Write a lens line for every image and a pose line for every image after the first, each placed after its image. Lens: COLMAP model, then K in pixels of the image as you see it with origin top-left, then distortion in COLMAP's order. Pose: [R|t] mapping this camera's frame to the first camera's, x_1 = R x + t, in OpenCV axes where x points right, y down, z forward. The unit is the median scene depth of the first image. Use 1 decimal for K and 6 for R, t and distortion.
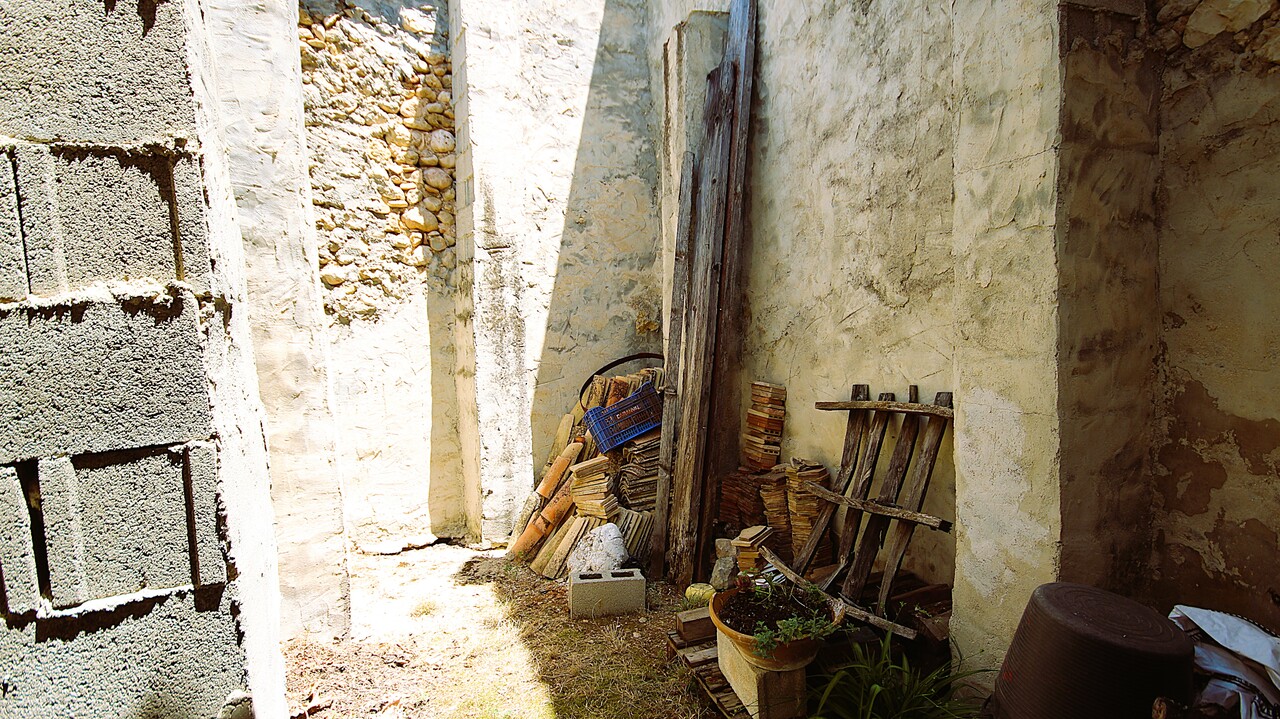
lens RADIAL K [[611.3, 0, 640.0], [0, 611.3, 359.5], [0, 0, 1]] dist [-0.002016, -0.000250]
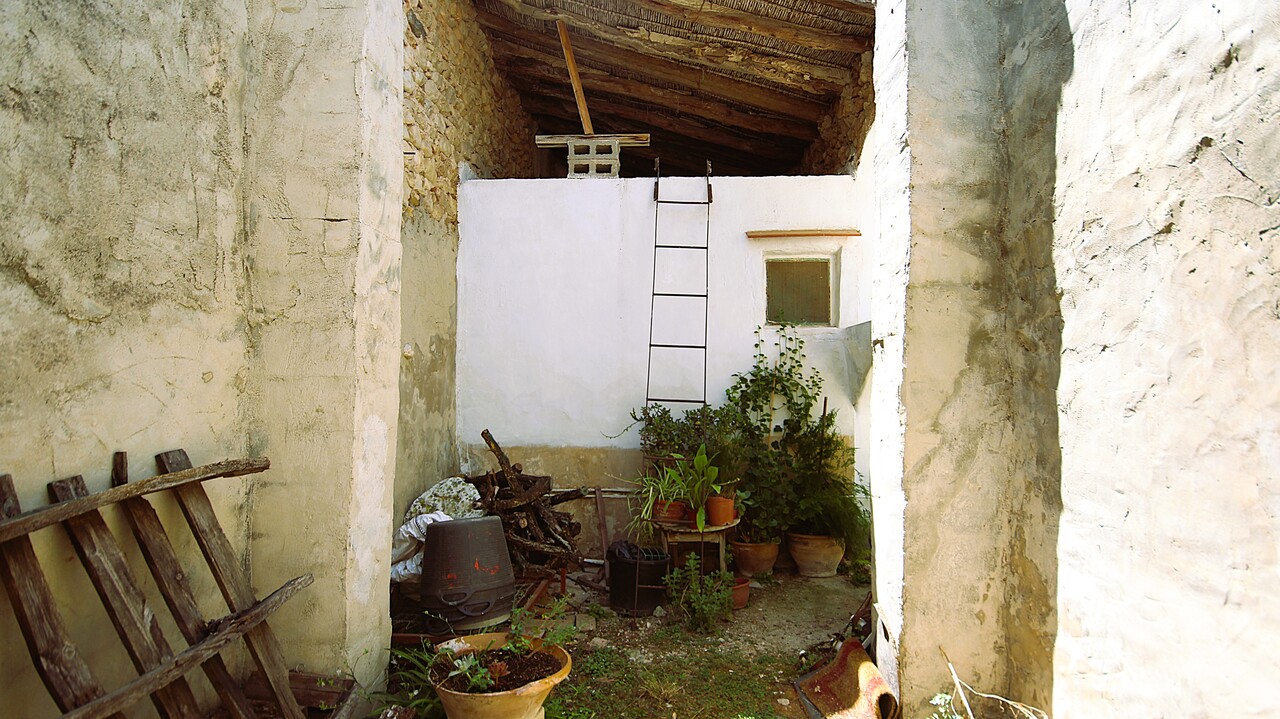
lens RADIAL K [[611.3, 0, 640.0], [0, 611.3, 359.5], [0, 0, 1]] dist [-0.002016, -0.000250]
pose [[-0.898317, 0.057510, 0.435569, -0.295160], [0.062361, 0.998049, -0.003163, -0.016553], [-0.434901, 0.024321, -0.900150, 1.323302]]
